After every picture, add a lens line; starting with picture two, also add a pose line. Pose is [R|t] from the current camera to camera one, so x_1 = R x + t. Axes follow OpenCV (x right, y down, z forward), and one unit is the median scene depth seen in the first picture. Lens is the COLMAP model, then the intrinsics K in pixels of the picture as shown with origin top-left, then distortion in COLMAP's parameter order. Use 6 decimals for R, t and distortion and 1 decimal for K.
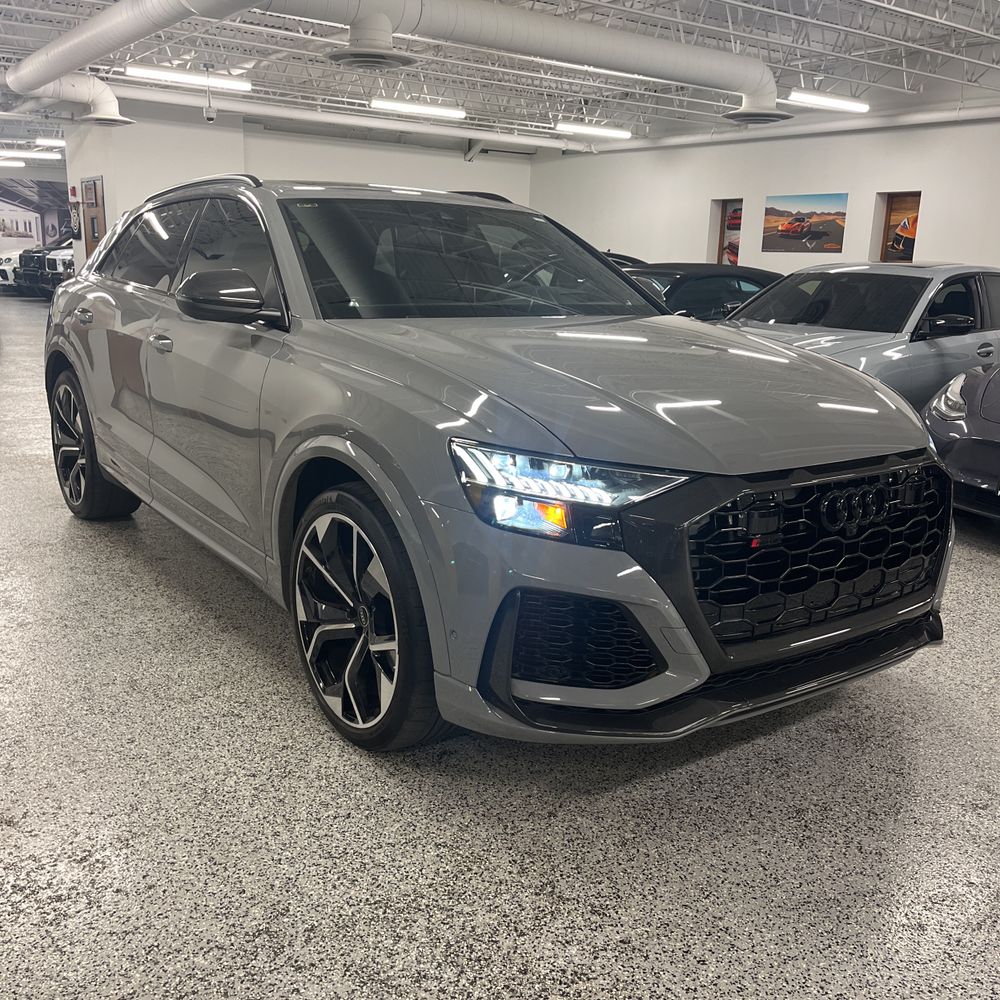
lens RADIAL K [[1014.4, 0, 500.5], [0, 1014.4, 489.4], [0, 0, 1]] dist [0.012820, 0.009360]
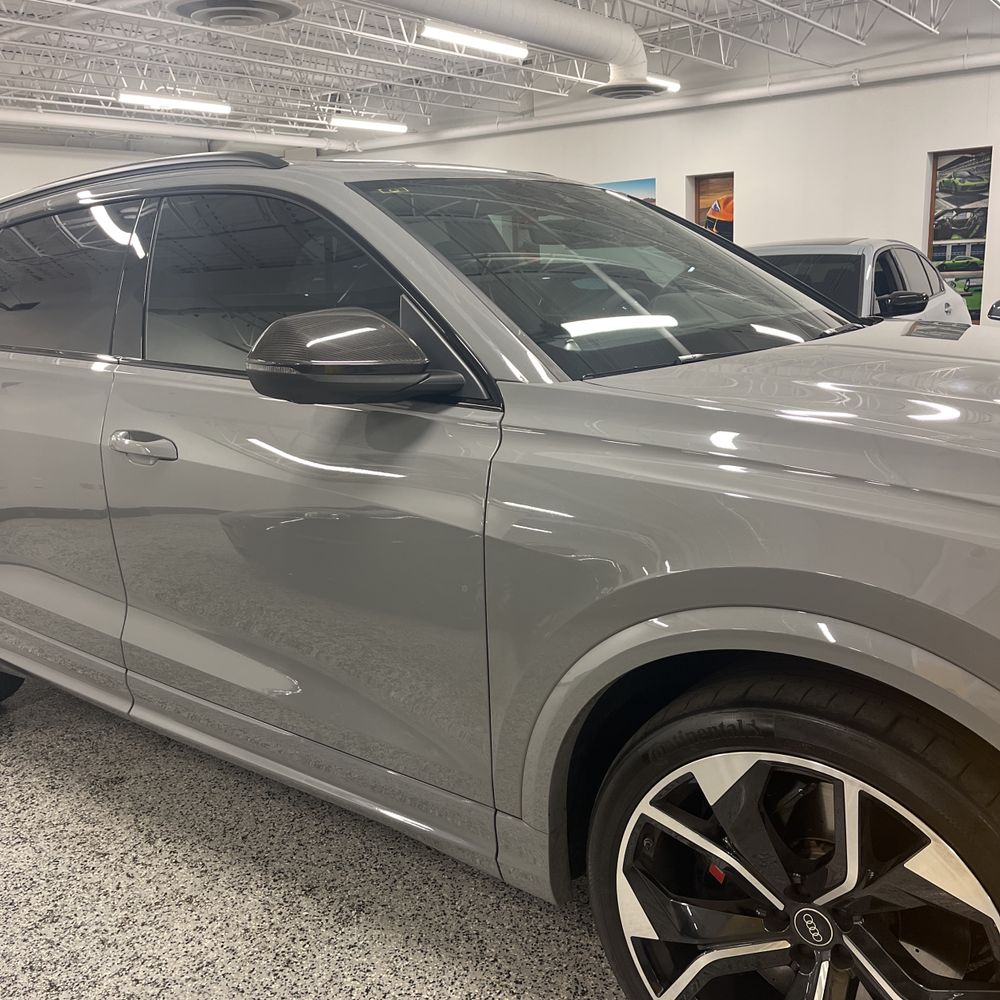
lens RADIAL K [[1014.4, 0, 500.5], [0, 1014.4, 489.4], [0, 0, 1]] dist [0.012820, 0.009360]
pose [[0.950938, -0.136578, 0.277603, -0.107685], [0.138958, 0.990235, 0.011183, -0.034445], [-0.276420, 0.027941, 0.960631, 0.138440]]
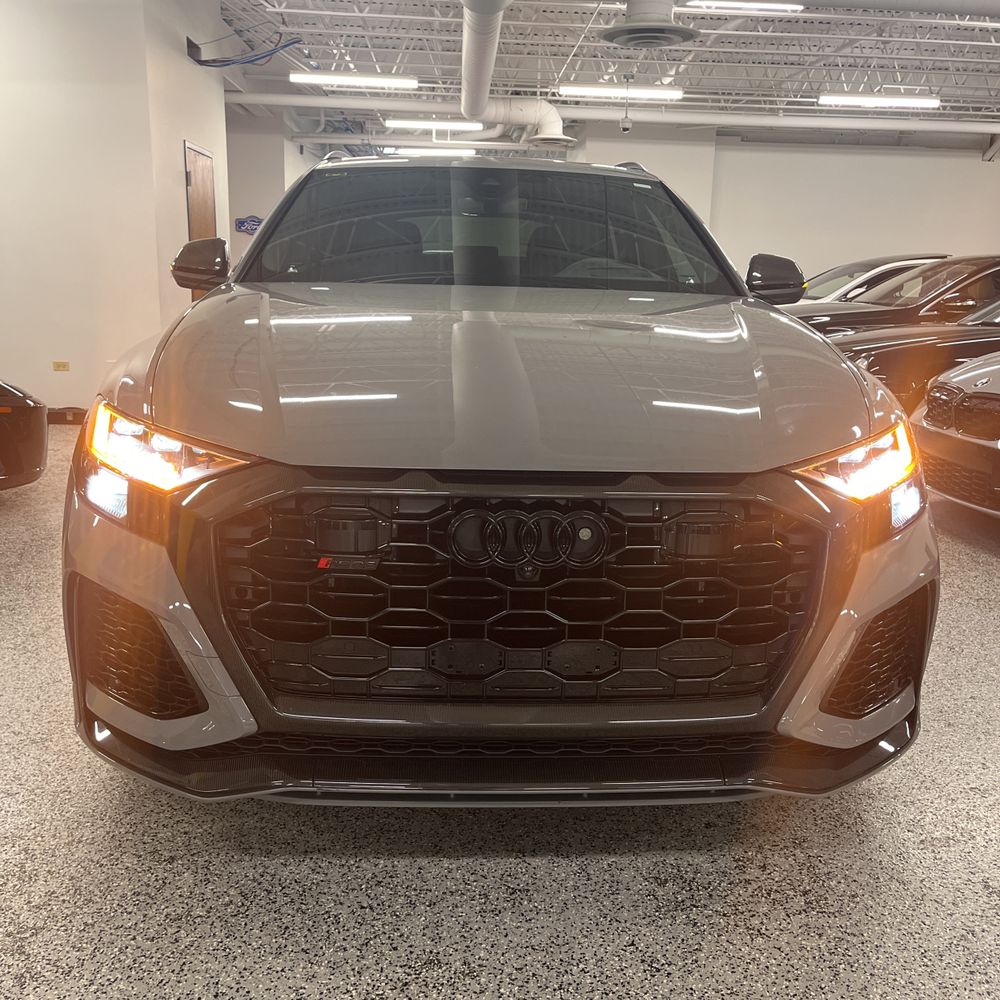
lens RADIAL K [[1014.4, 0, 500.5], [0, 1014.4, 489.4], [0, 0, 1]] dist [0.012820, 0.009360]
pose [[0.842102, 0.105765, -0.528846, 0.156600], [-0.120625, 0.992677, 0.006453, -0.004000], [0.525656, 0.058358, 0.848693, 0.096192]]
